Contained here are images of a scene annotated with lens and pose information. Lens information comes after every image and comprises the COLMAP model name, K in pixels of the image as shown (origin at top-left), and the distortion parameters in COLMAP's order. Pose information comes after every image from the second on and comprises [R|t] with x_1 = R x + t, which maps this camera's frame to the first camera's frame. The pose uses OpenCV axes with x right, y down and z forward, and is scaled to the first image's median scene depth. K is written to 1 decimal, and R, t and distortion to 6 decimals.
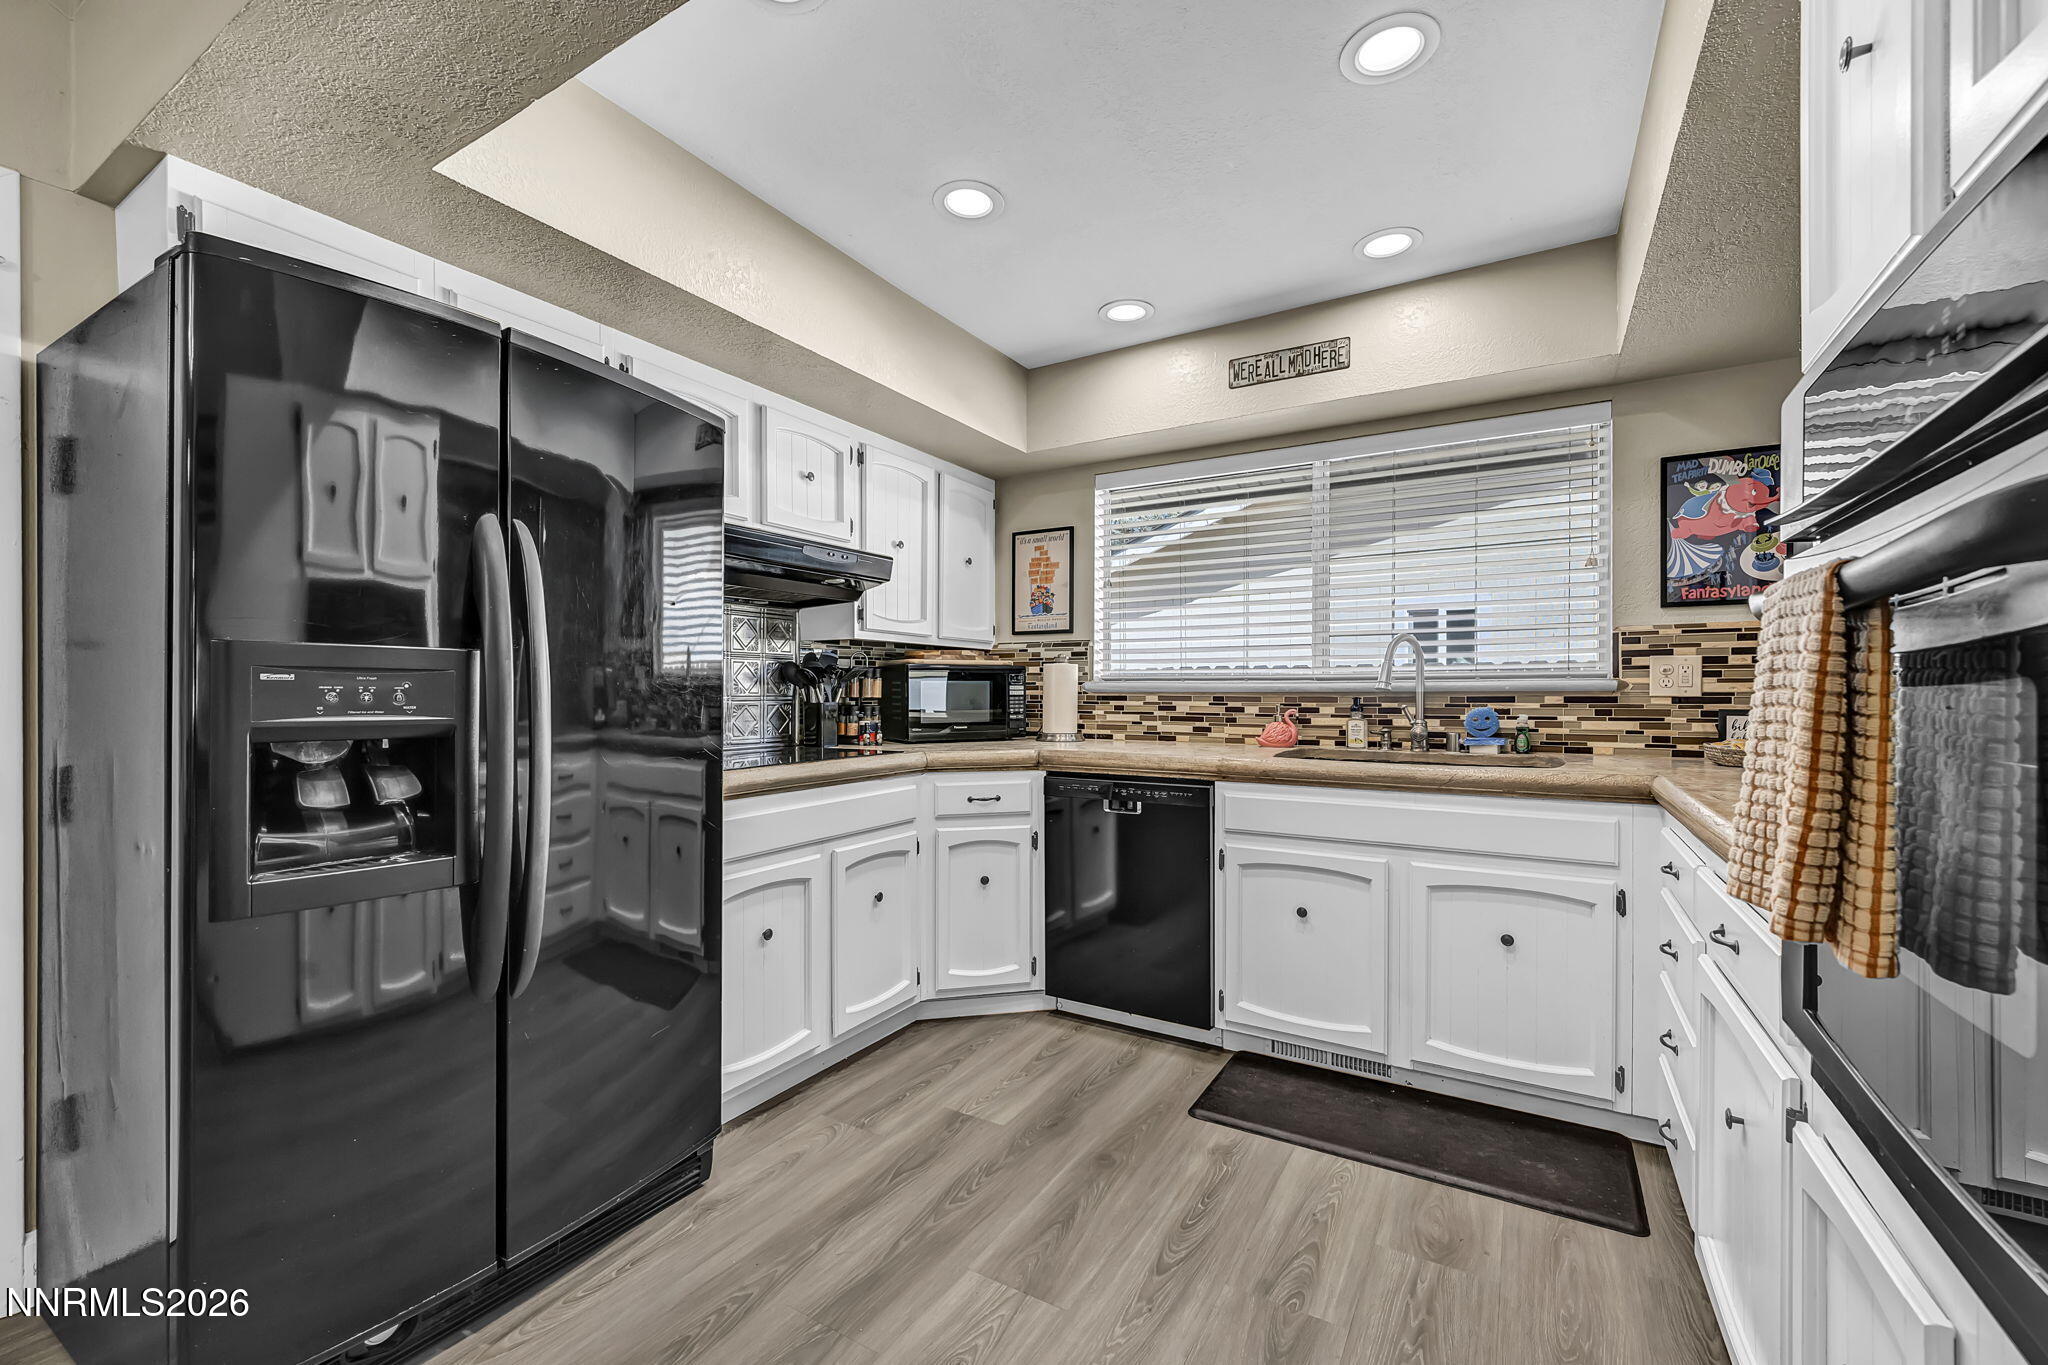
lens RADIAL K [[833.7, 0, 1026.6], [0, 833.7, 695.6], [0, 0, 1]] dist [-0.003671, -0.000061]
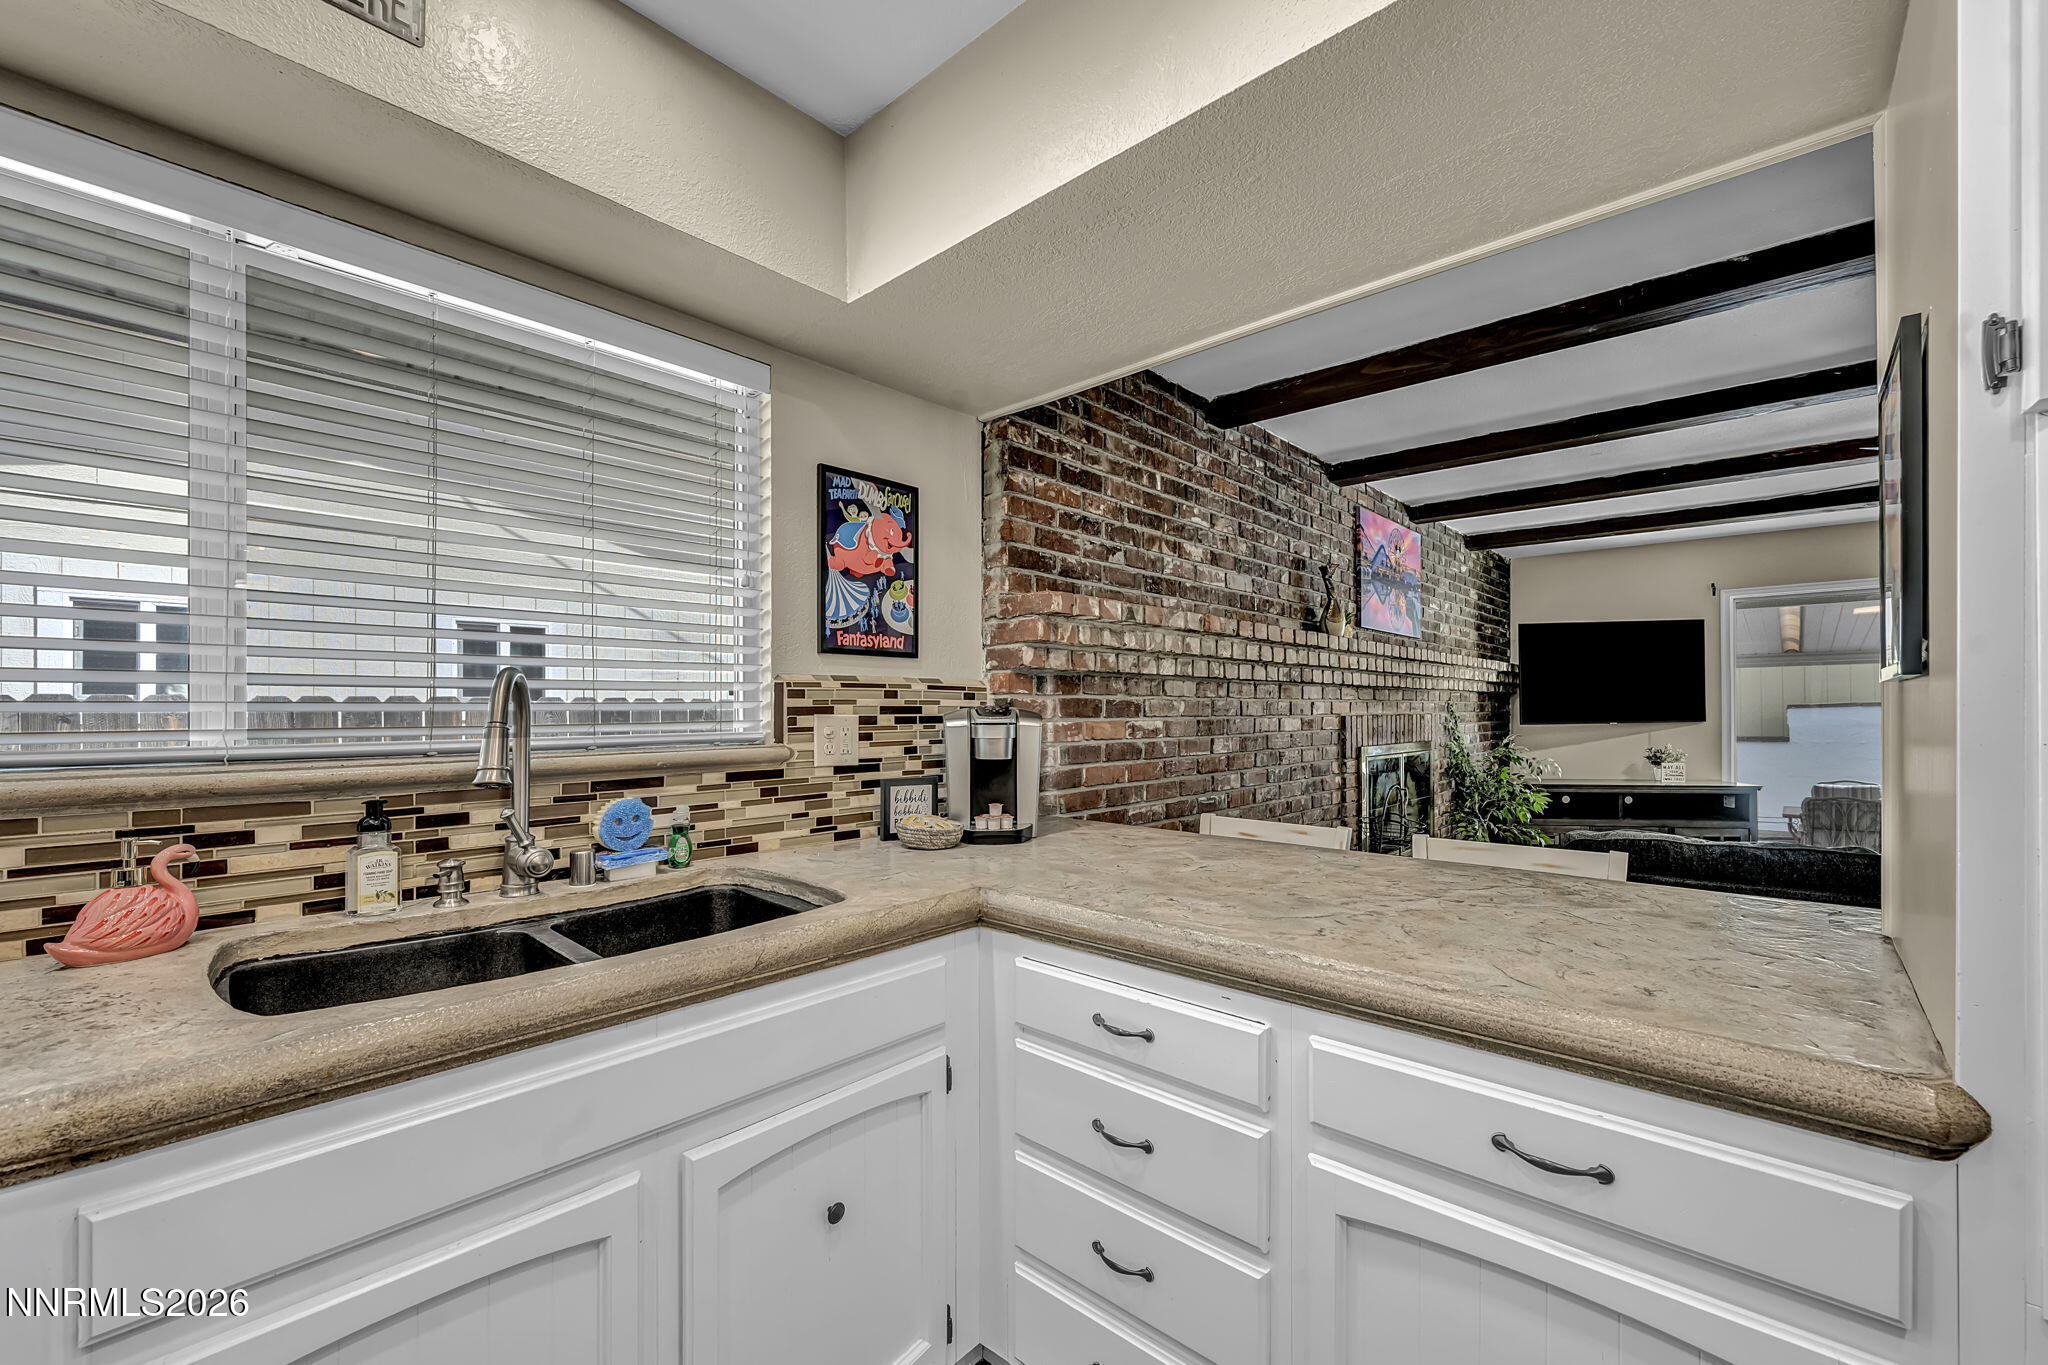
lens RADIAL K [[833.7, 0, 1031.4], [0, 833.7, 710.2], [0, 0, 1]] dist [-0.003671, -0.000061]
pose [[0.192284, -0.001320, 0.981338, 0.023798], [0.007657, 0.999971, -0.000155, -0.045098], [-0.981309, 0.007544, 0.192288, 0.586484]]
